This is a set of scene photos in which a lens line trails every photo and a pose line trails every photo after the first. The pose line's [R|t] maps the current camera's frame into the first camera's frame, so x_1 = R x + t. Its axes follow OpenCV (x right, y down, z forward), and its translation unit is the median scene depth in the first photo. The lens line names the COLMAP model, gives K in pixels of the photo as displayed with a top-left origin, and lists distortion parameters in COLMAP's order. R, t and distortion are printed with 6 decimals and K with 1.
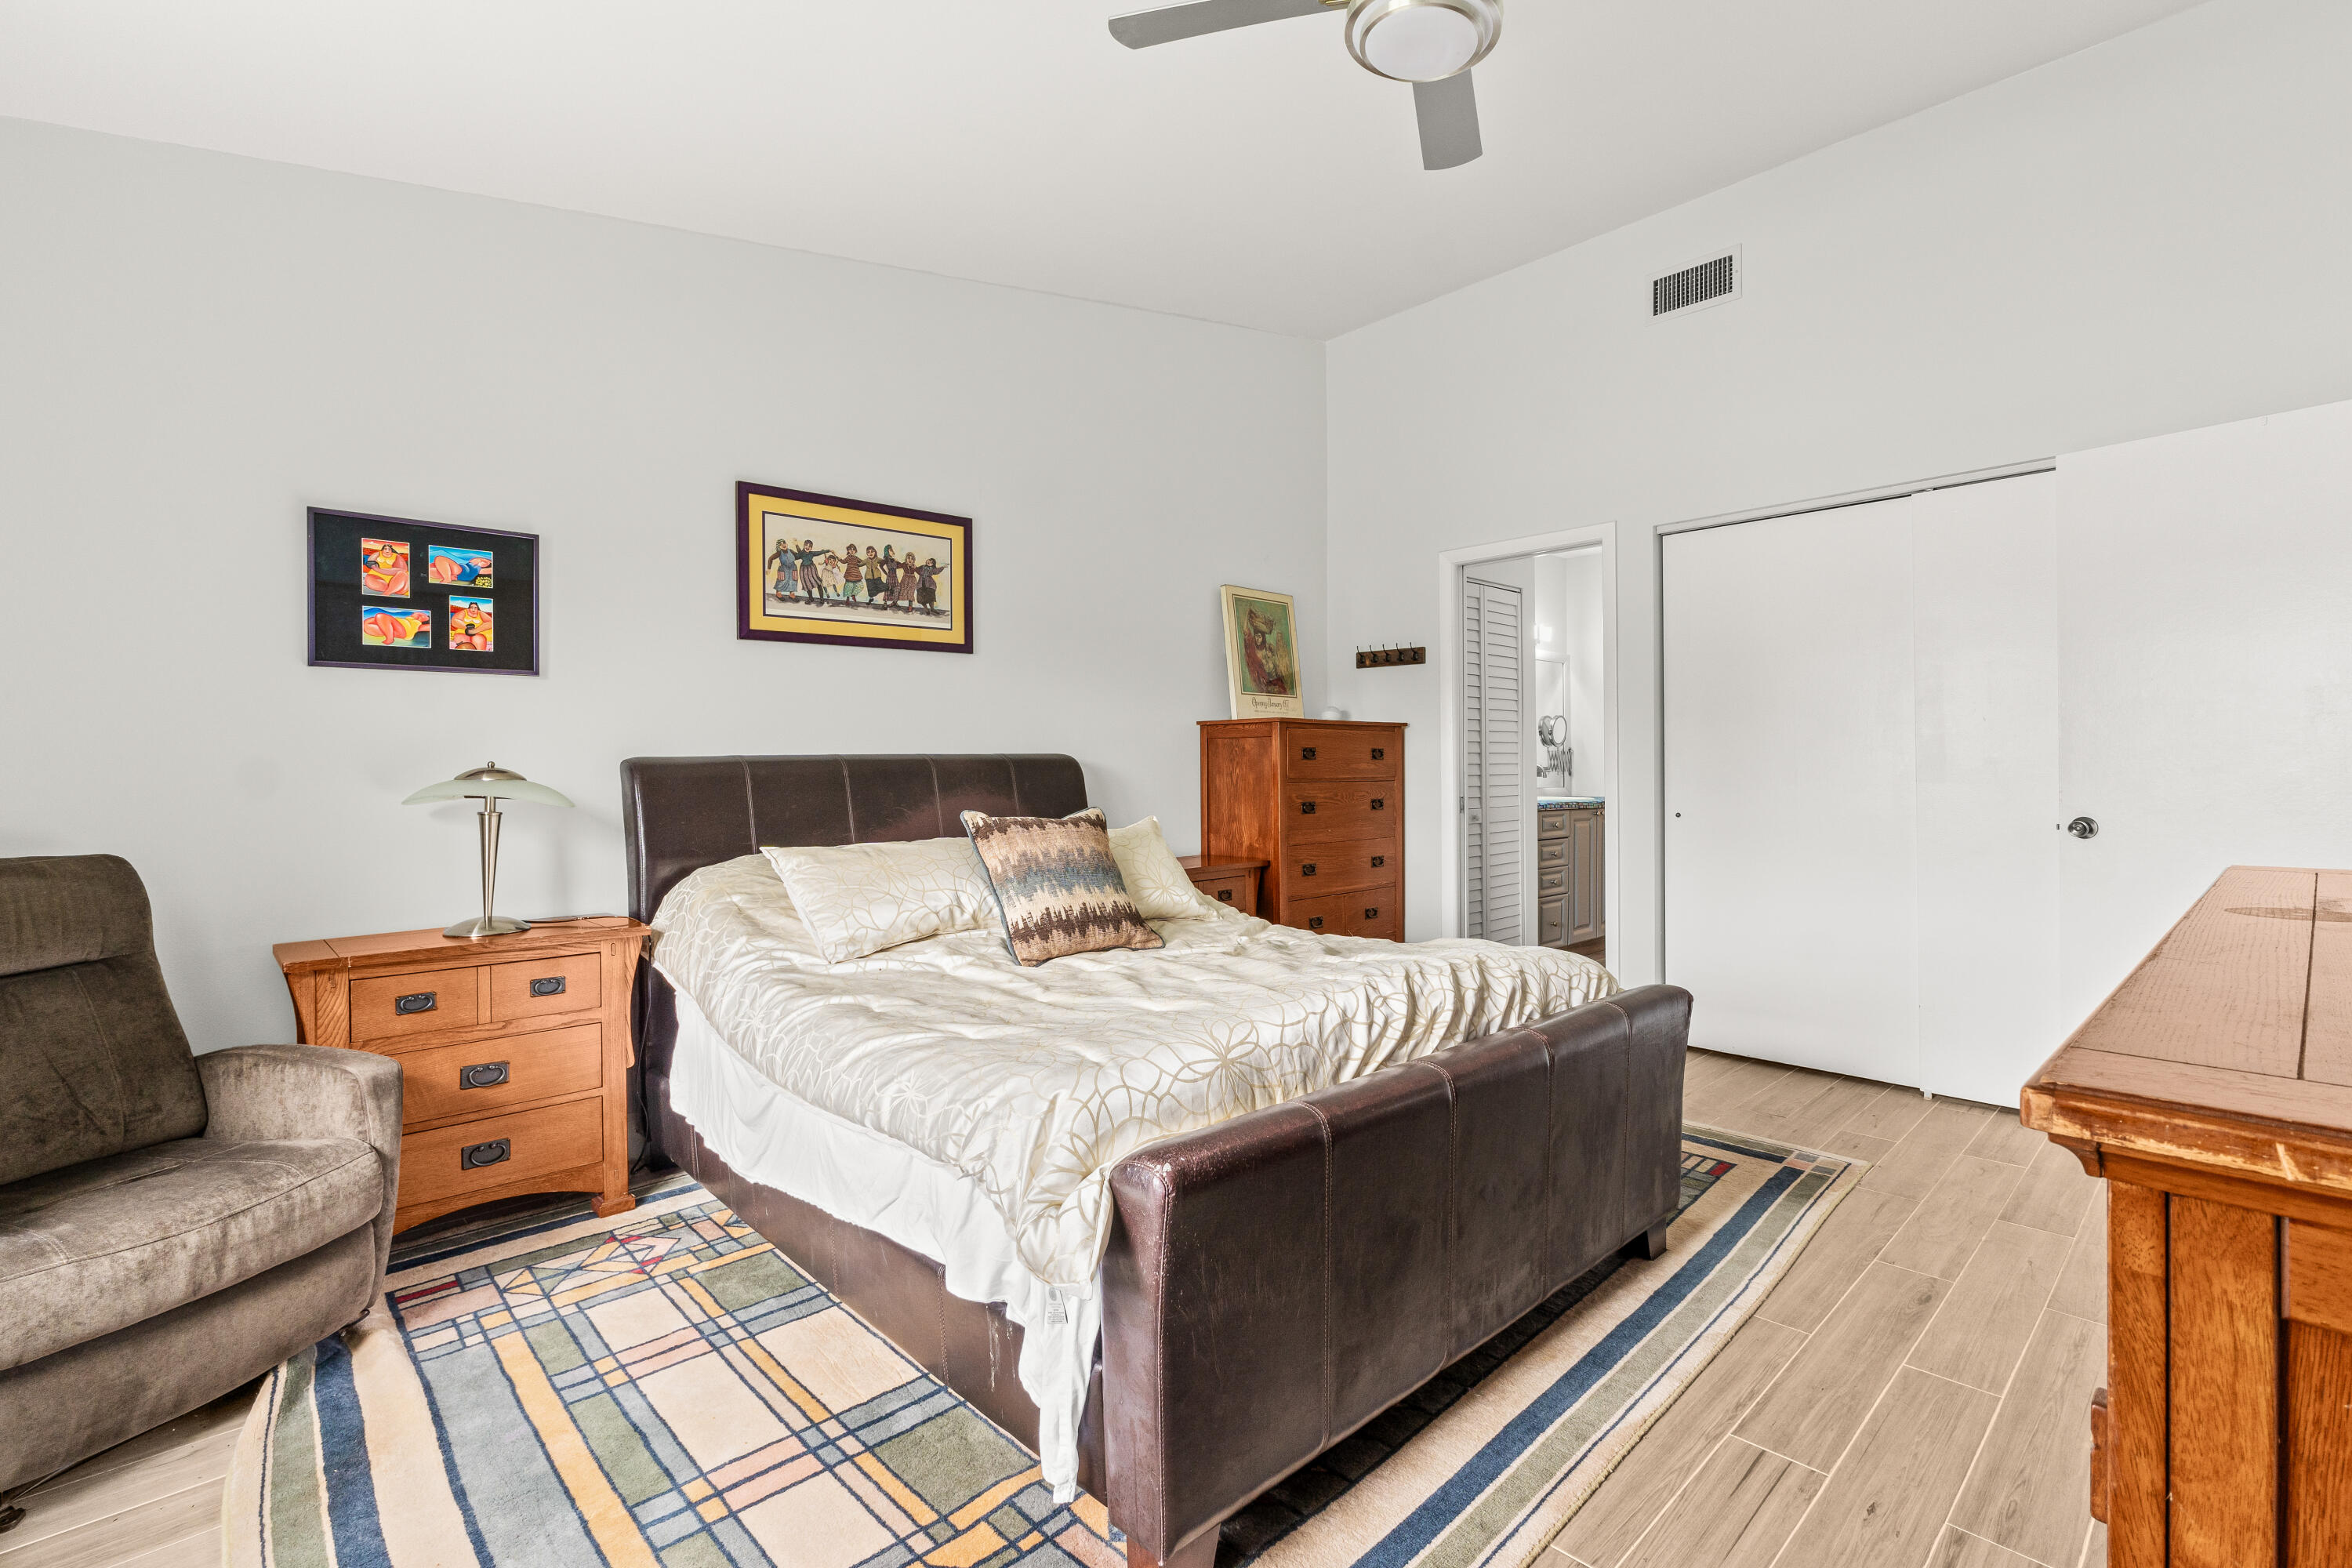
lens RADIAL K [[1062.3, 0, 1195.3], [0, 1062.3, 770.1], [0, 0, 1]] dist [0.002851, 0.000445]
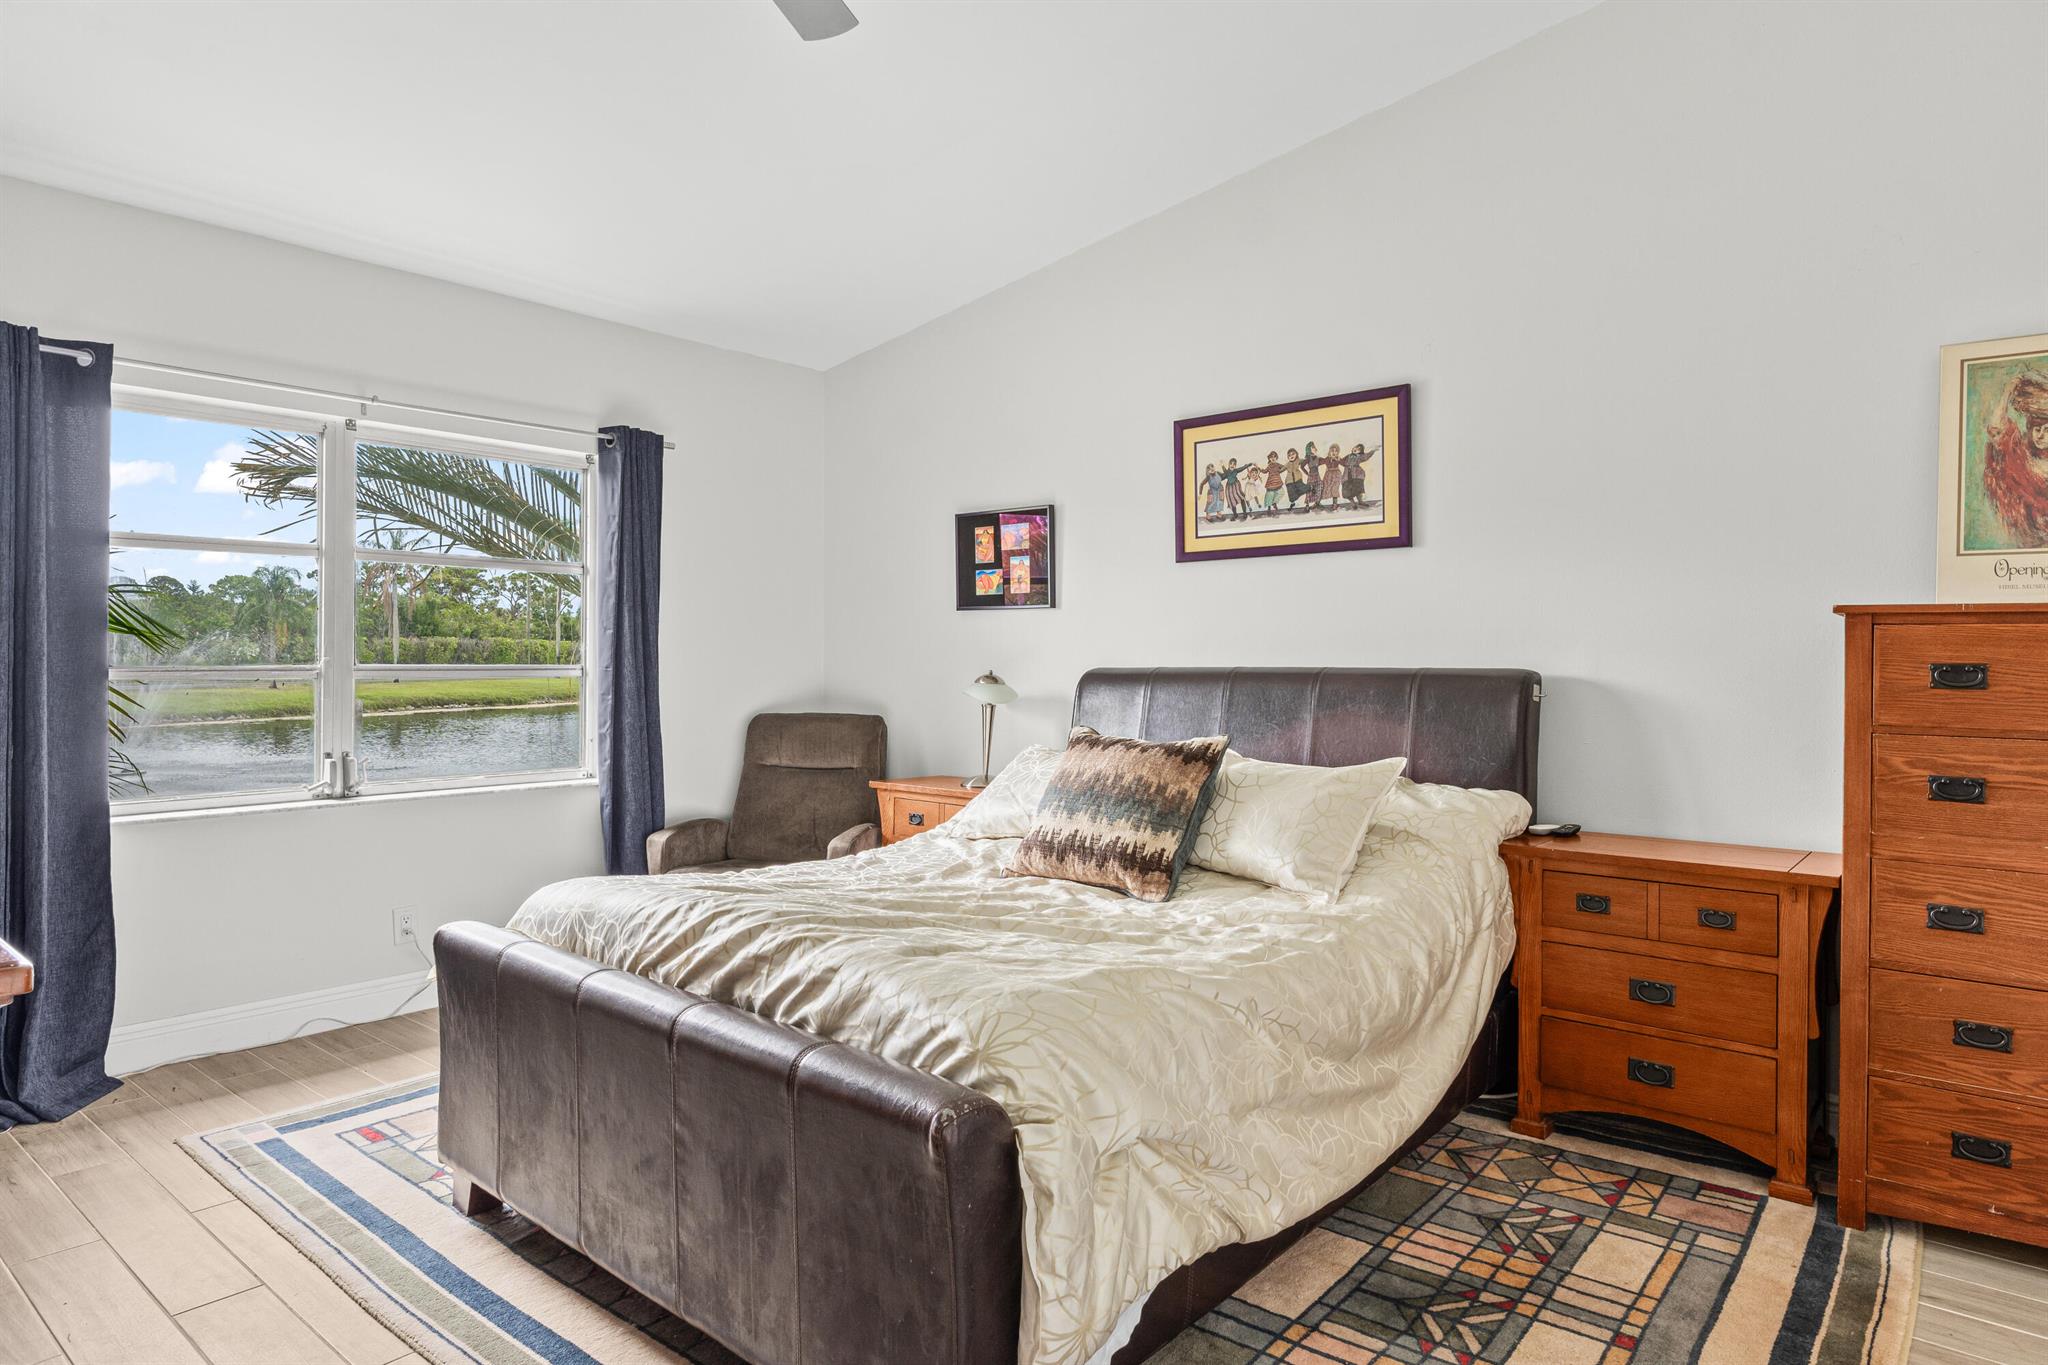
lens RADIAL K [[1185.1, 0, 1021.6], [0, 1185.1, 668.0], [0, 0, 1]] dist [-0.014887, 0.000162]
pose [[0.111323, 0.013290, -0.993695, 0.771336], [-0.015679, 0.999810, 0.011615, -0.024809], [0.993661, 0.014287, 0.111510, 0.690074]]
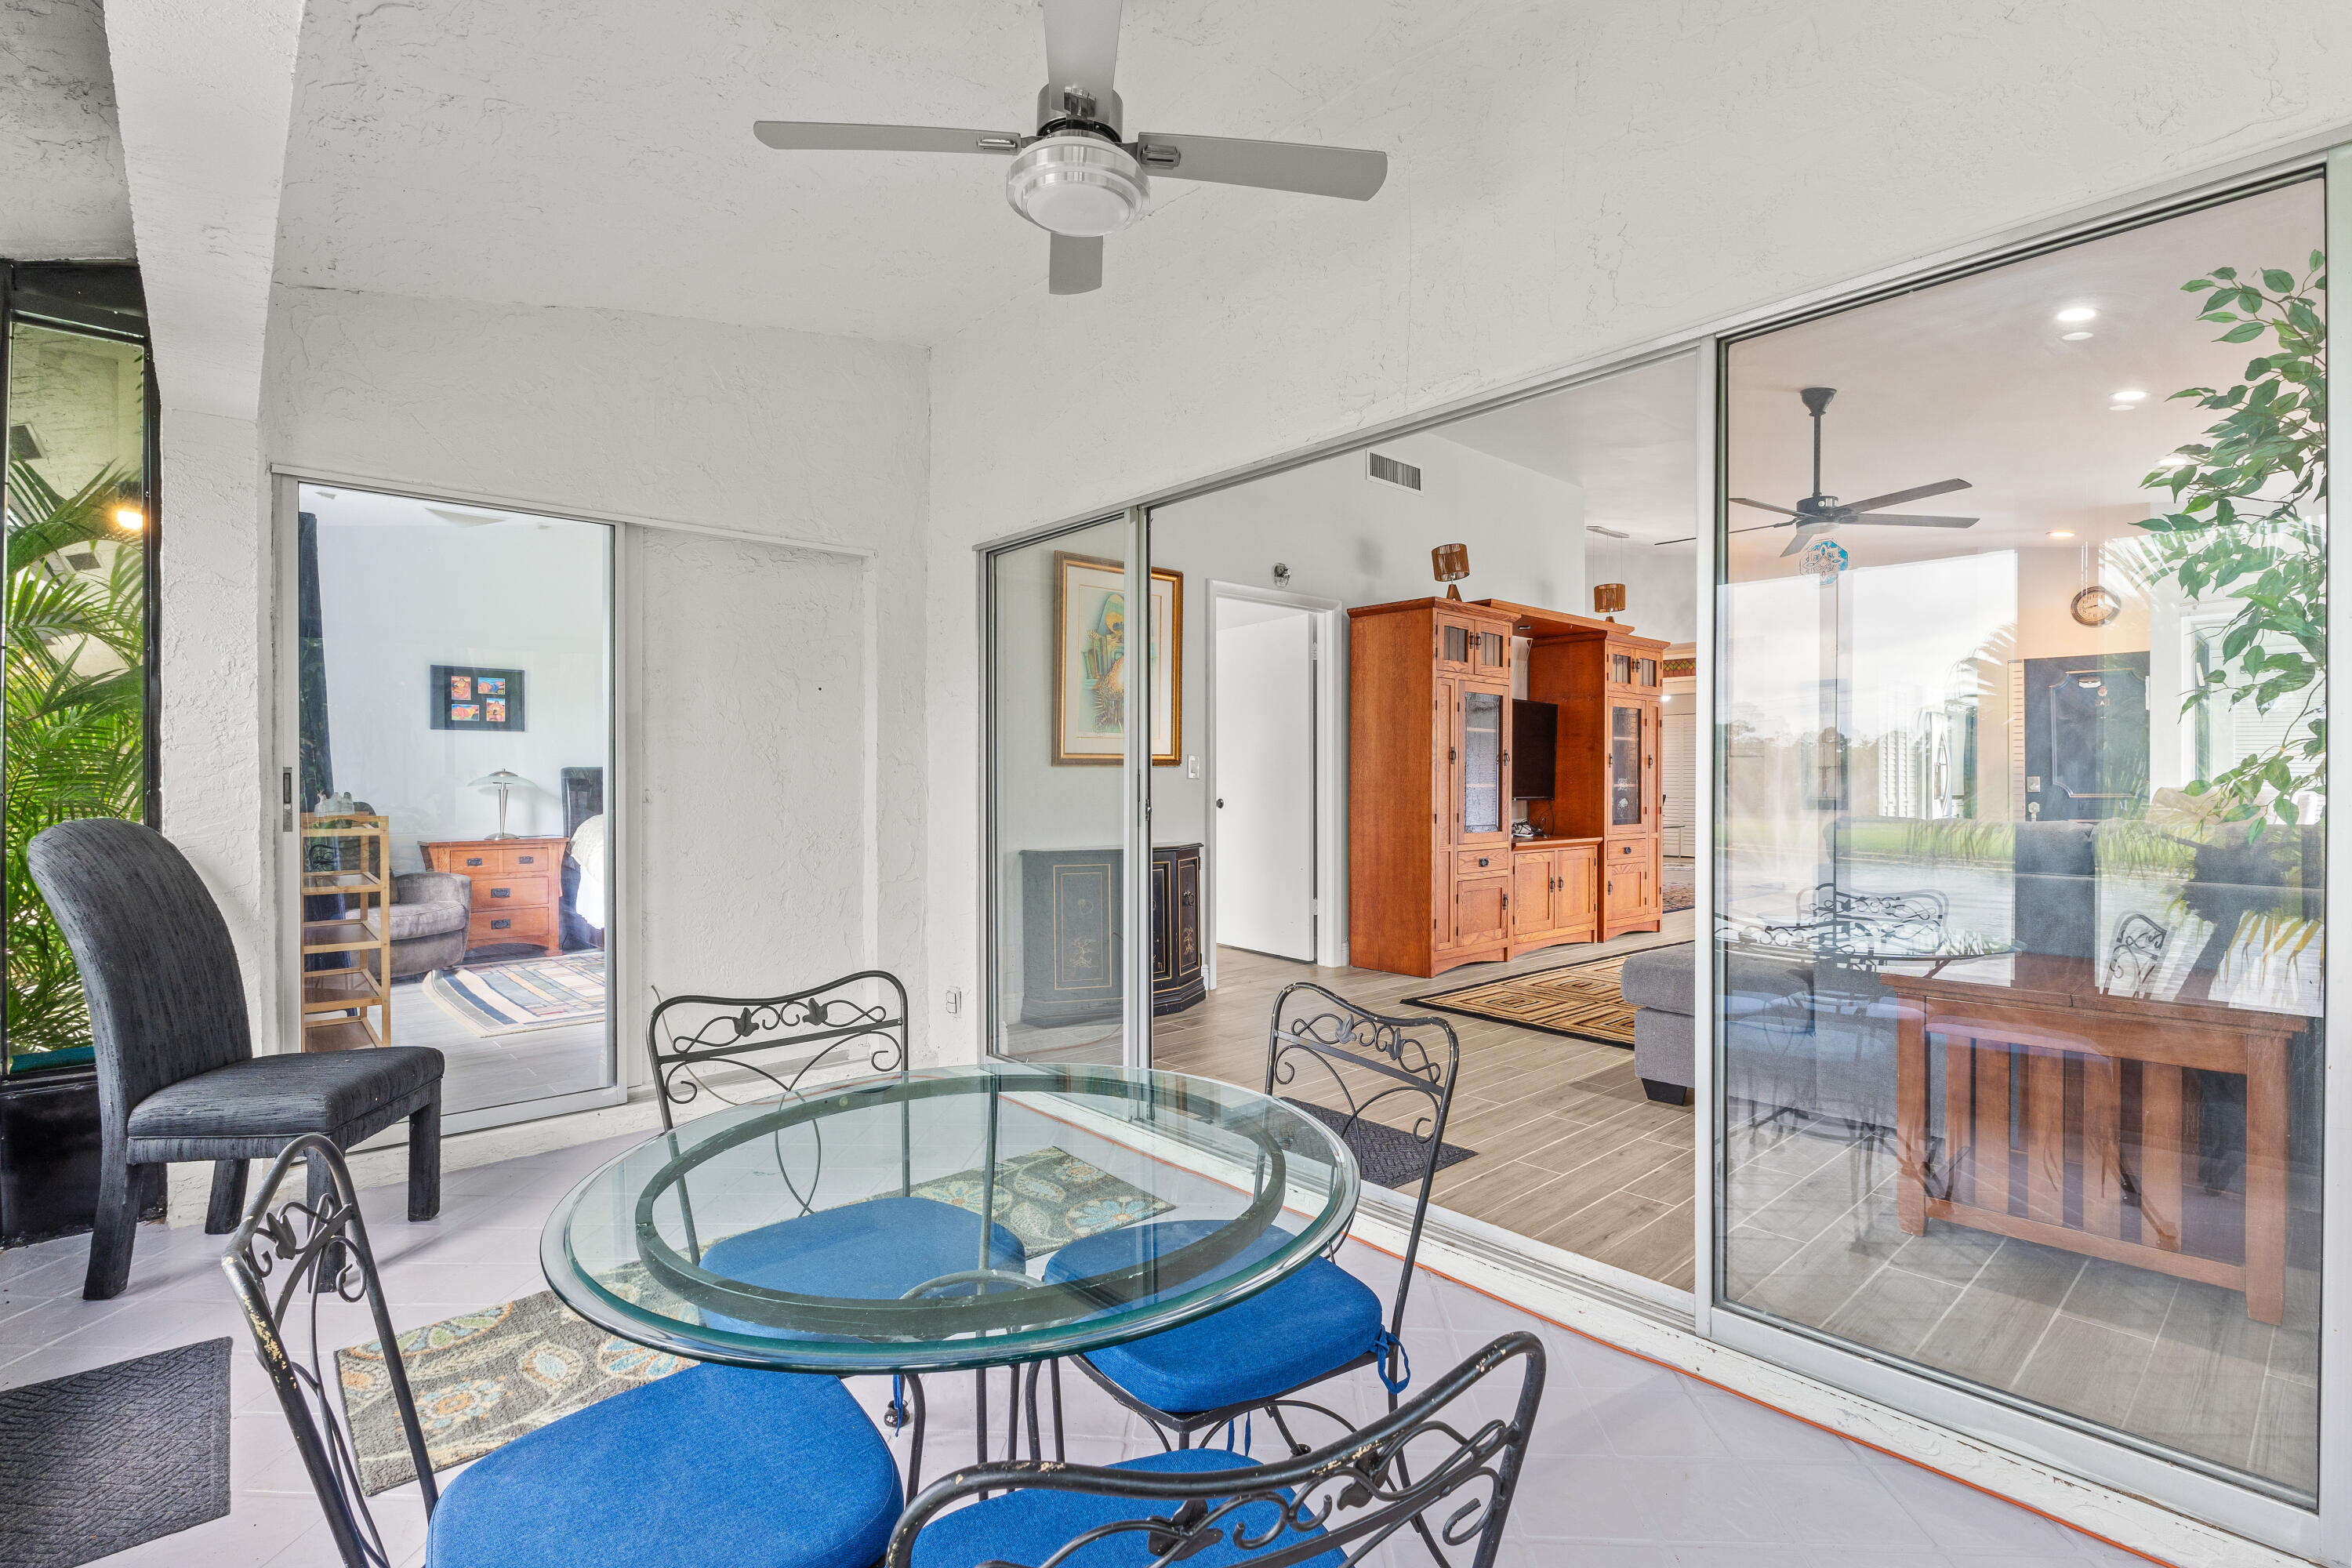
lens RADIAL K [[1062.3, 0, 1153.4], [0, 1062.3, 790.9], [0, 0, 1]] dist [0.002851, 0.000445]
pose [[0.999332, 0.003569, -0.036368, 0.725289], [-0.003587, 0.999993, -0.000442, 0.032271], [0.036367, 0.000572, 0.999338, -1.094806]]
